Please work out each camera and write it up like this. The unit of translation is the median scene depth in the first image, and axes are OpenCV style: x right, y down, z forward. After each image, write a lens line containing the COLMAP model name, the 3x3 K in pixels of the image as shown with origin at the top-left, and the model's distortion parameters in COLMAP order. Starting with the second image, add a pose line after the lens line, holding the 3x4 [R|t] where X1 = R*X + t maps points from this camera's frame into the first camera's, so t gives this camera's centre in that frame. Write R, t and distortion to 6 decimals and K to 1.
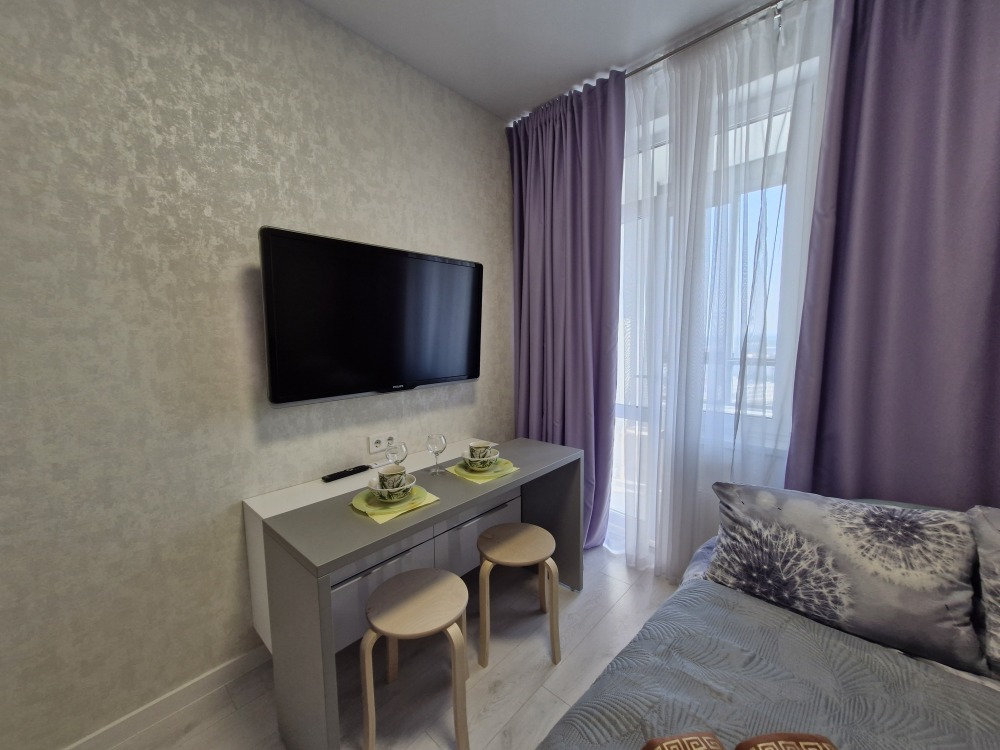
lens RADIAL K [[393.2, 0, 503.4], [0, 393.2, 378.5], [0, 0, 1]] dist [0.010500, -0.002966]
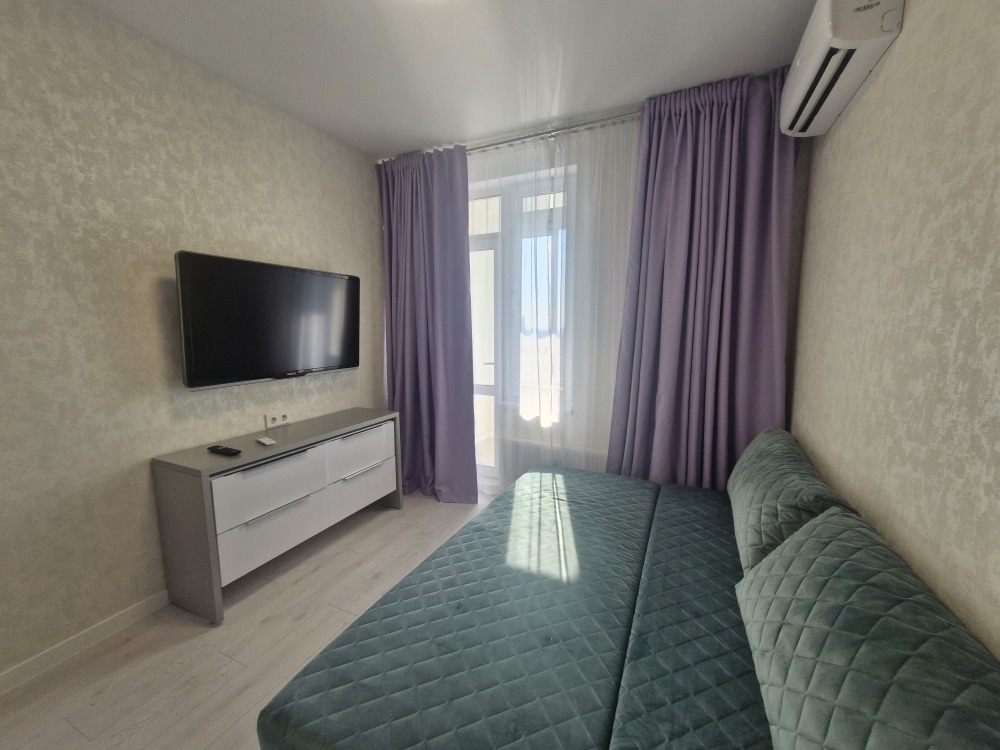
lens RADIAL K [[393.2, 0, 503.4], [0, 393.2, 378.5], [0, 0, 1]] dist [0.010500, -0.002966]
pose [[0.954417, -0.024640, 0.297457, 0.007540], [0.016968, 0.999454, 0.028347, 0.014586], [-0.297993, -0.022007, 0.954314, -0.530946]]
